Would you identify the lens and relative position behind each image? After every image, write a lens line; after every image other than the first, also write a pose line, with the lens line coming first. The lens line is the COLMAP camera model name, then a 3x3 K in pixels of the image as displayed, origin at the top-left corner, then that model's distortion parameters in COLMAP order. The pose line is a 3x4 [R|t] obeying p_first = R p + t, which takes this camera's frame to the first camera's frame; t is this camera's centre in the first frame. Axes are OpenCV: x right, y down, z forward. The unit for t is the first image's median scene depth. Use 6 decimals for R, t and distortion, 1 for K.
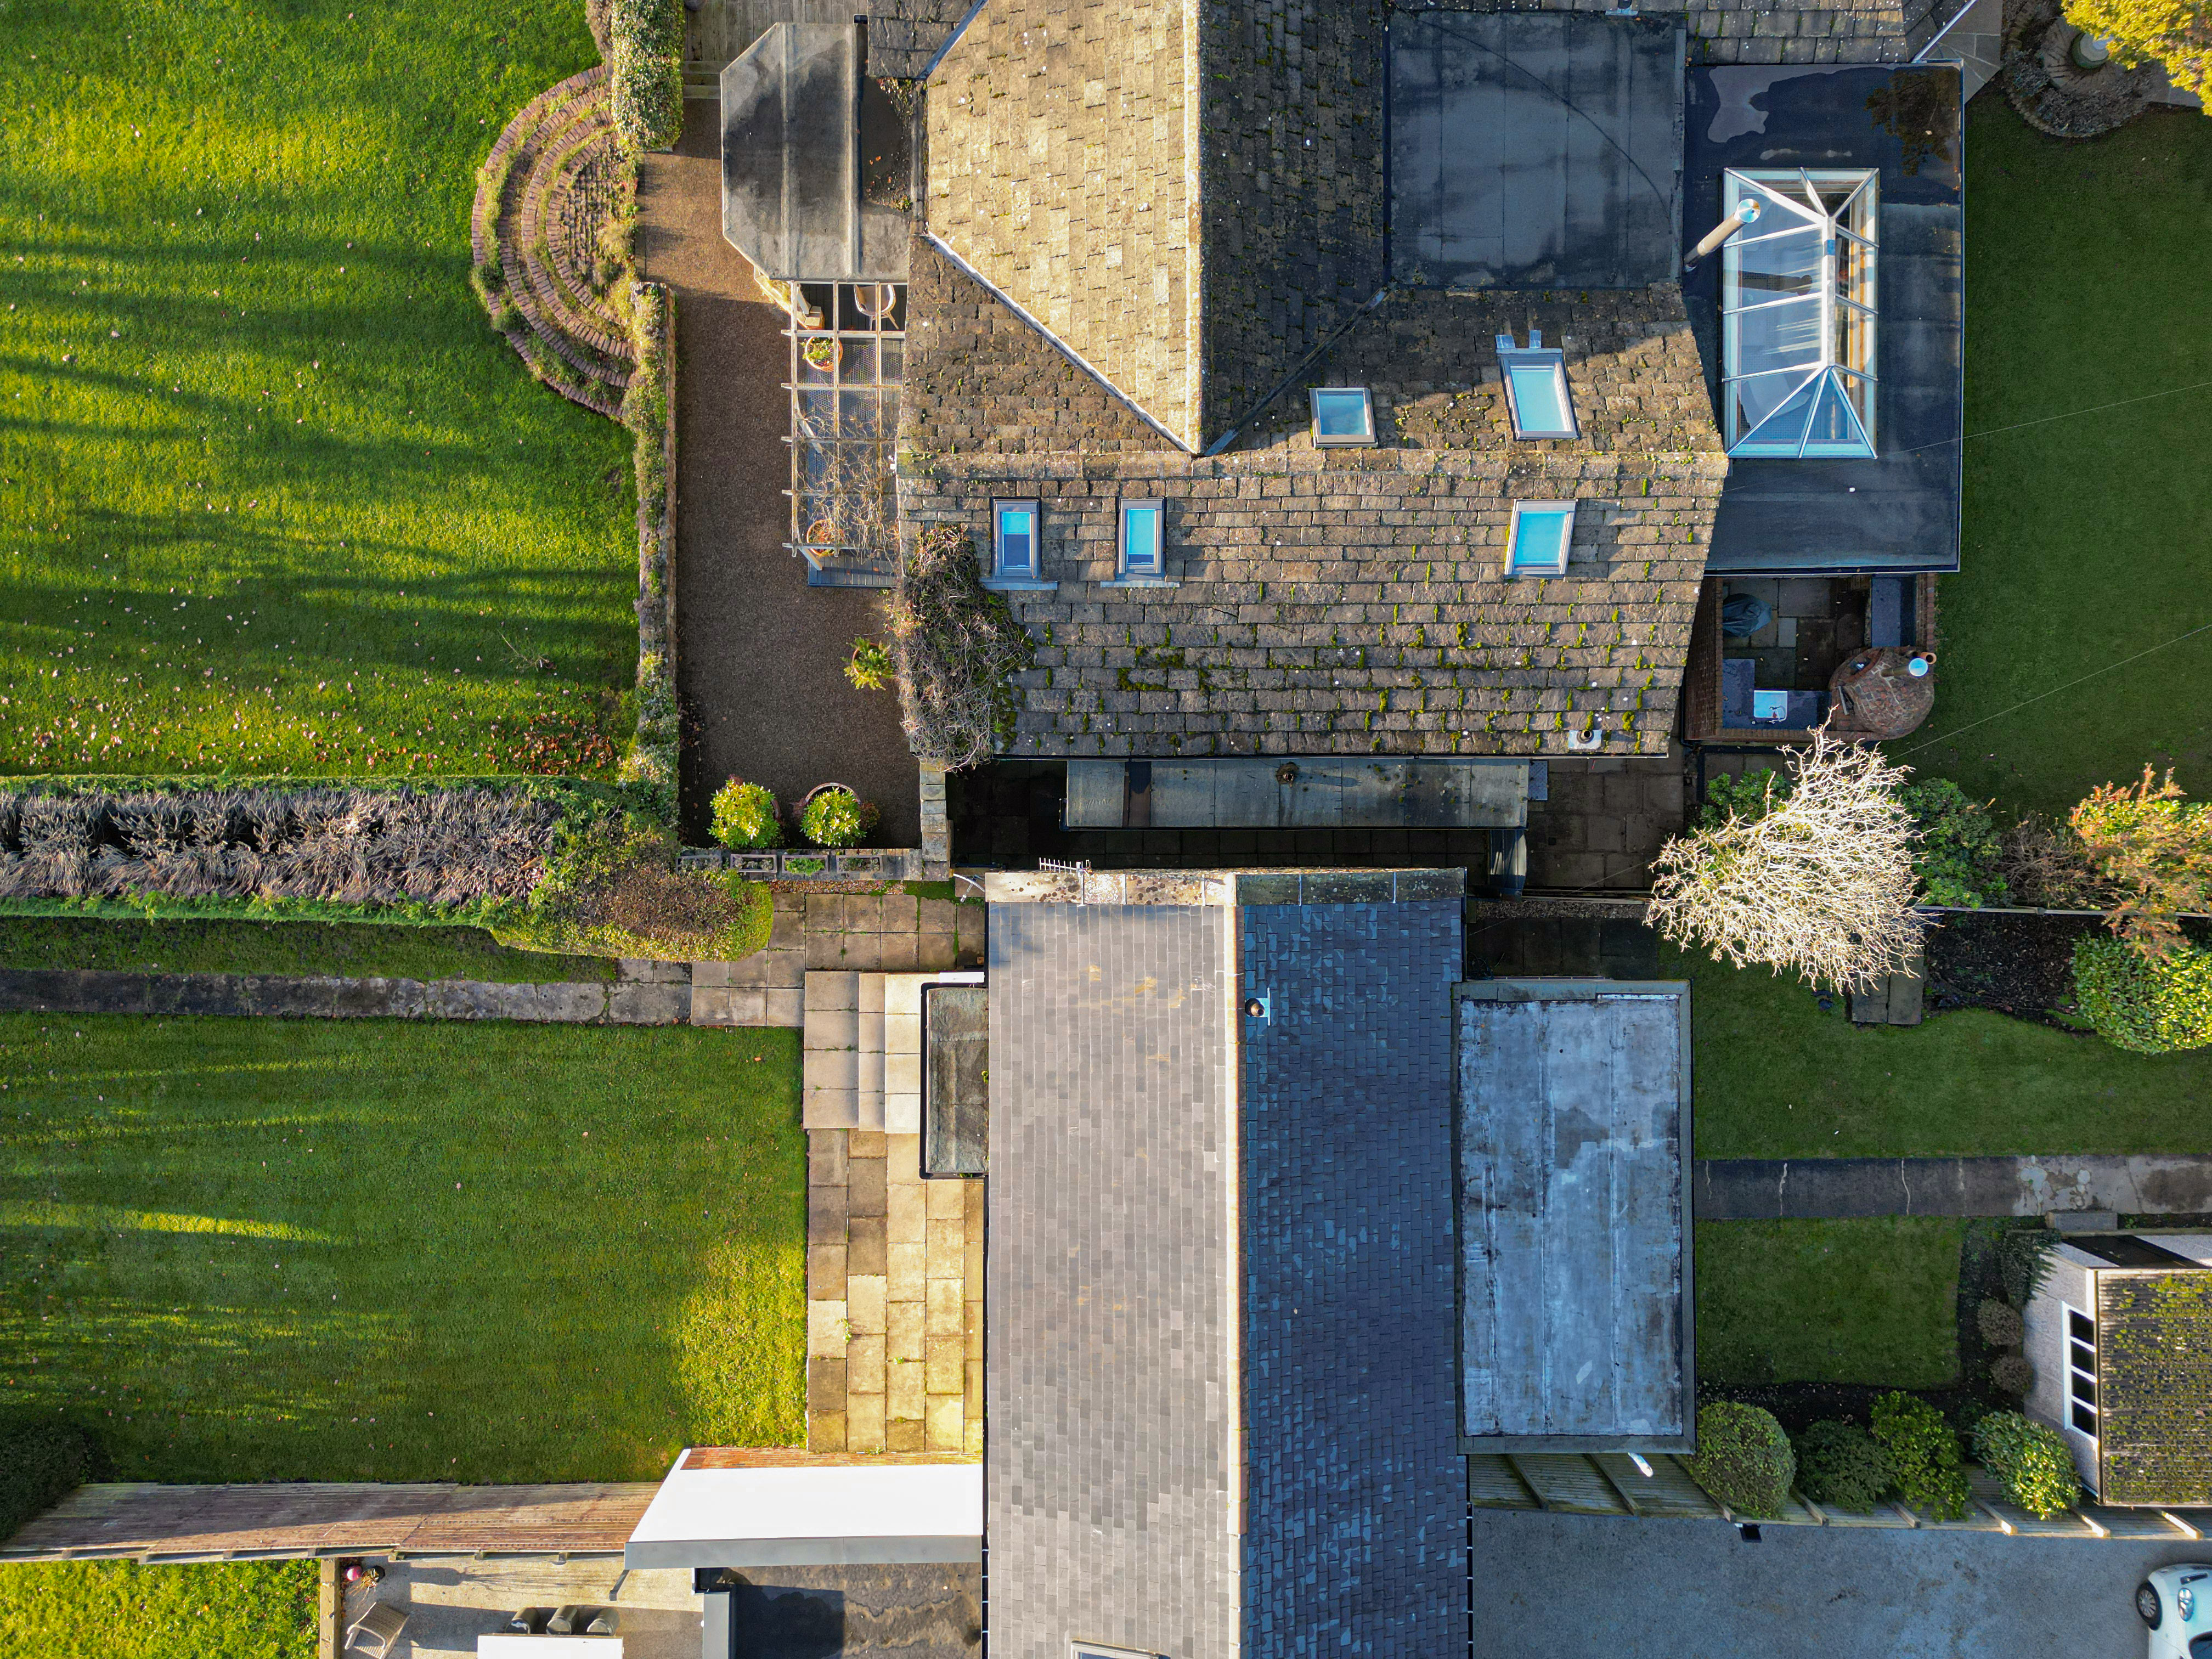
lens RADIAL K [[1550.5, 0, 1116.9], [0, 1550.5, 815.5], [0, 0, 1]] dist [0.077037, -0.069478]
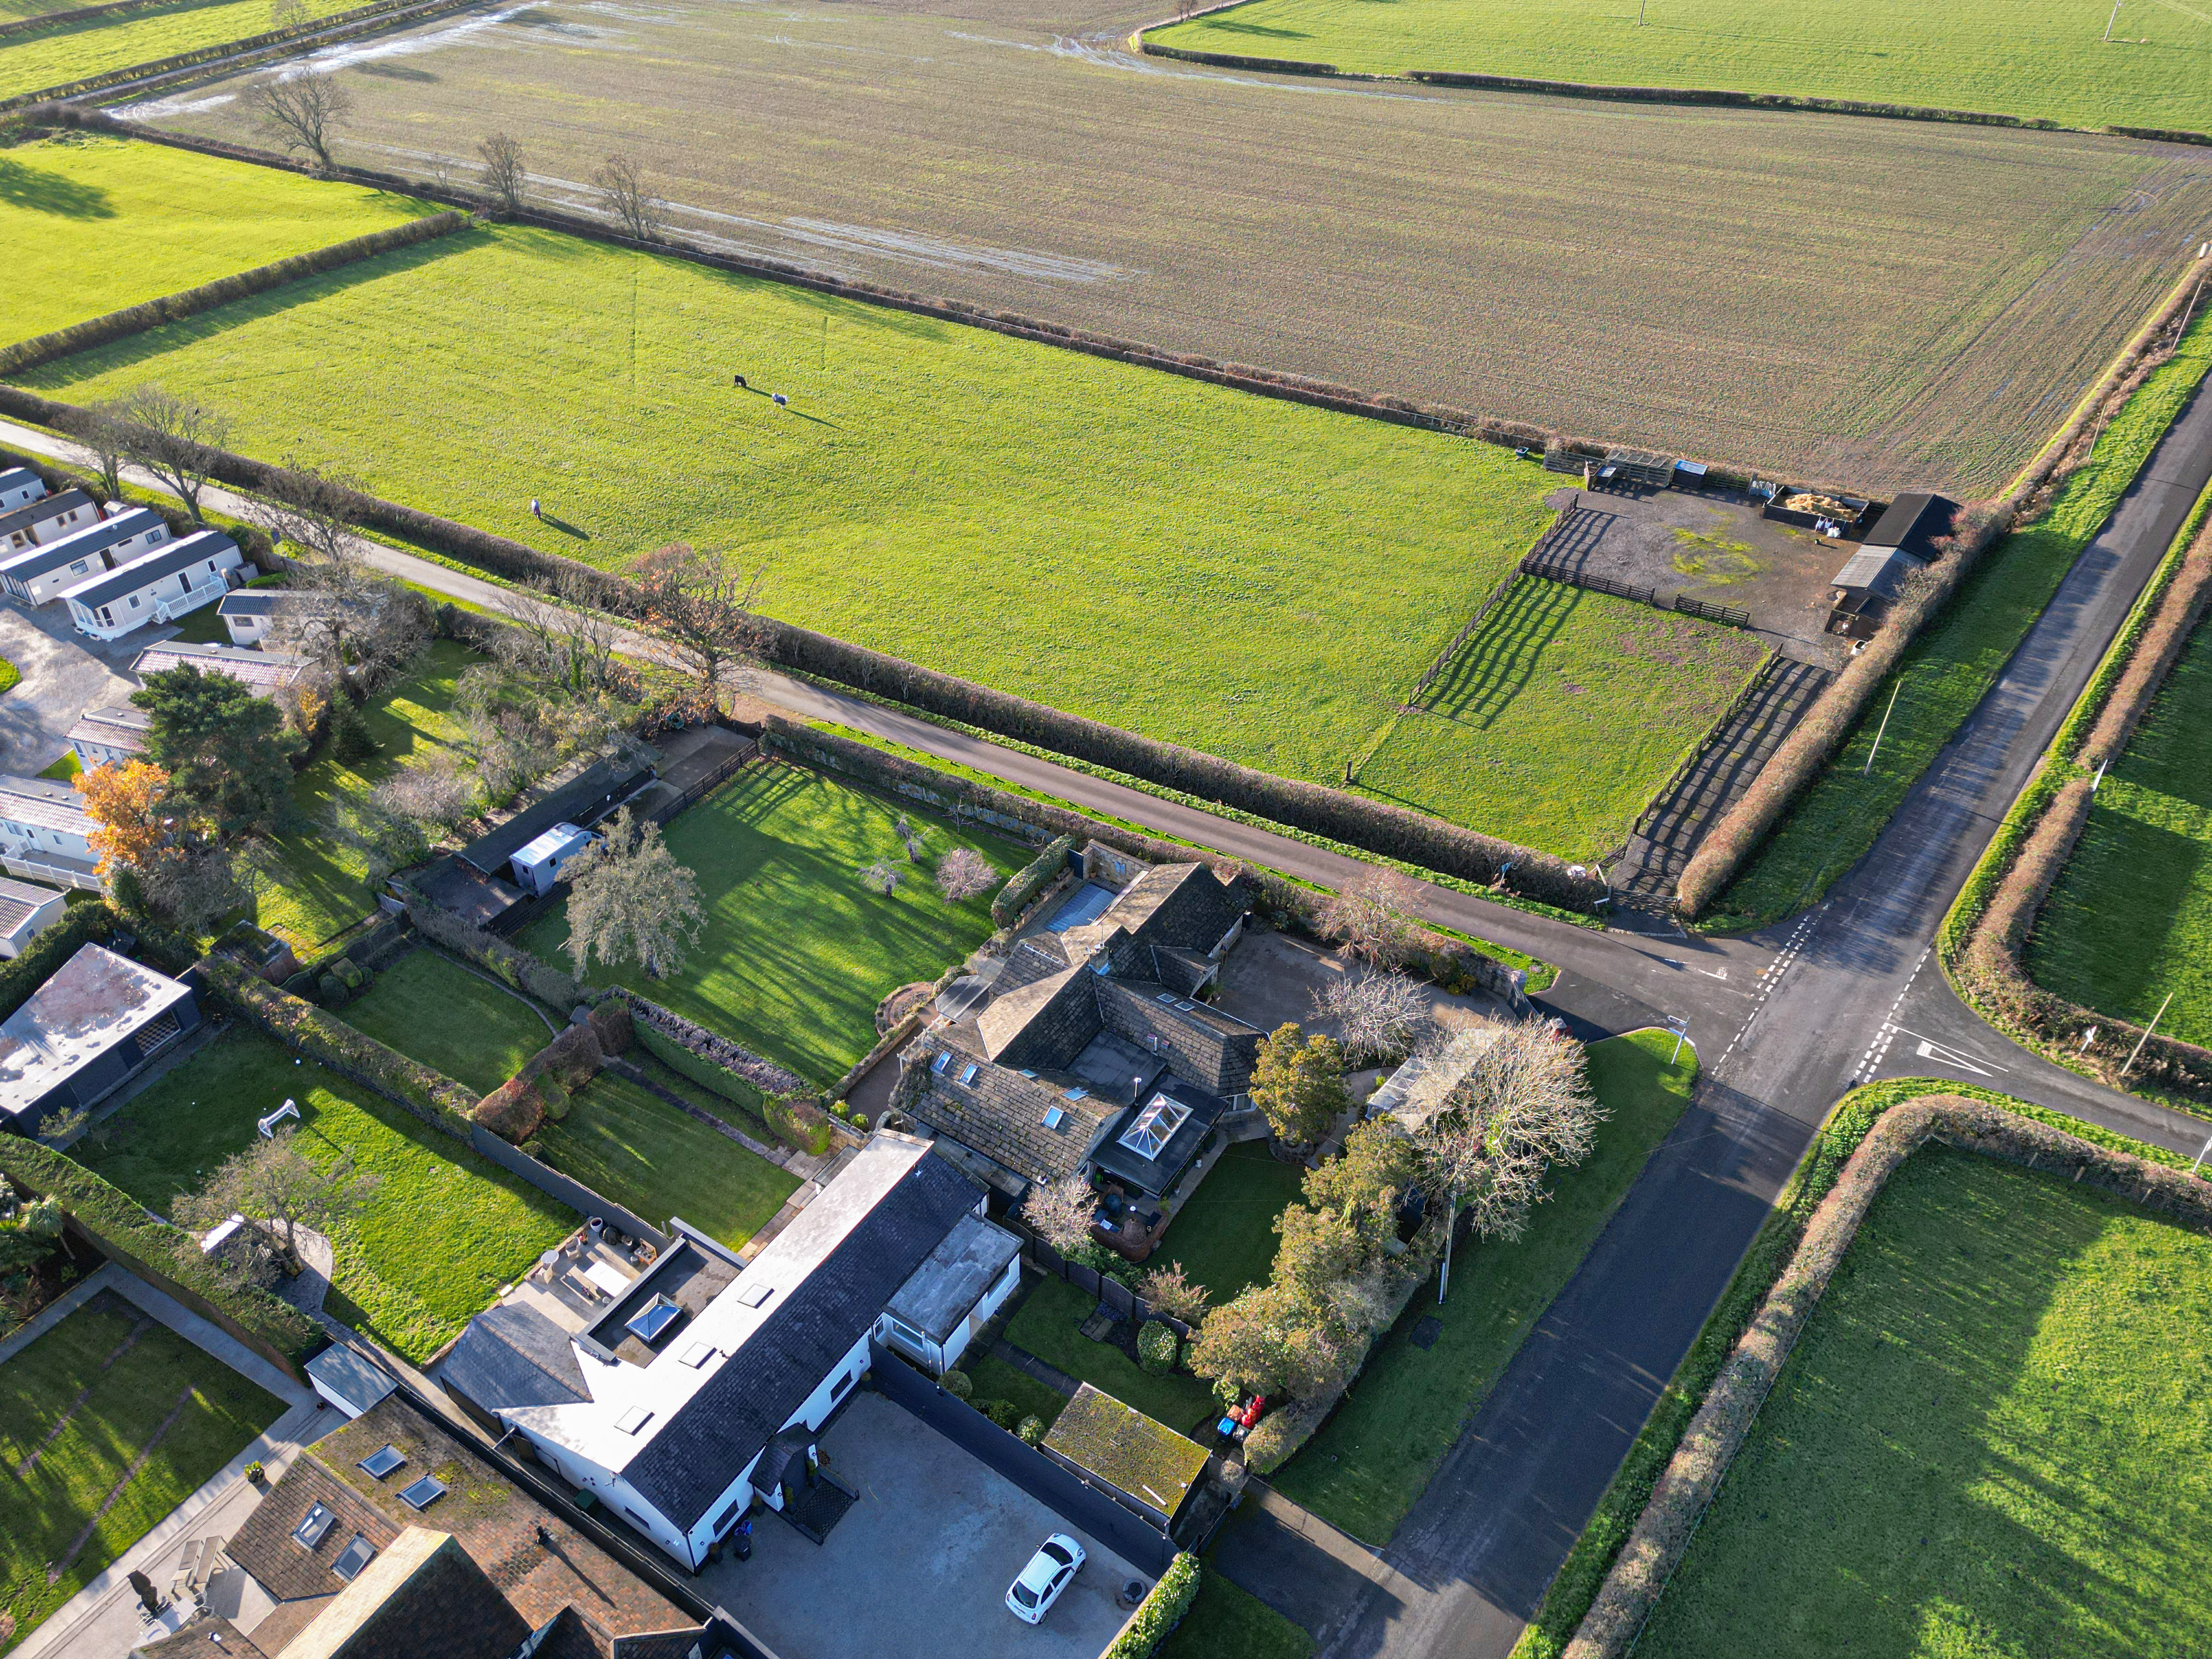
lens RADIAL K [[1550.5, 0, 1103.2], [0, 1550.5, 834.1], [0, 0, 1]] dist [0.077037, -0.069478]
pose [[0.838801, 0.323822, -0.437667, 1.661435], [-0.544311, 0.516169, -0.661282, 1.748227], [0.011772, 0.792911, 0.609223, -1.696698]]
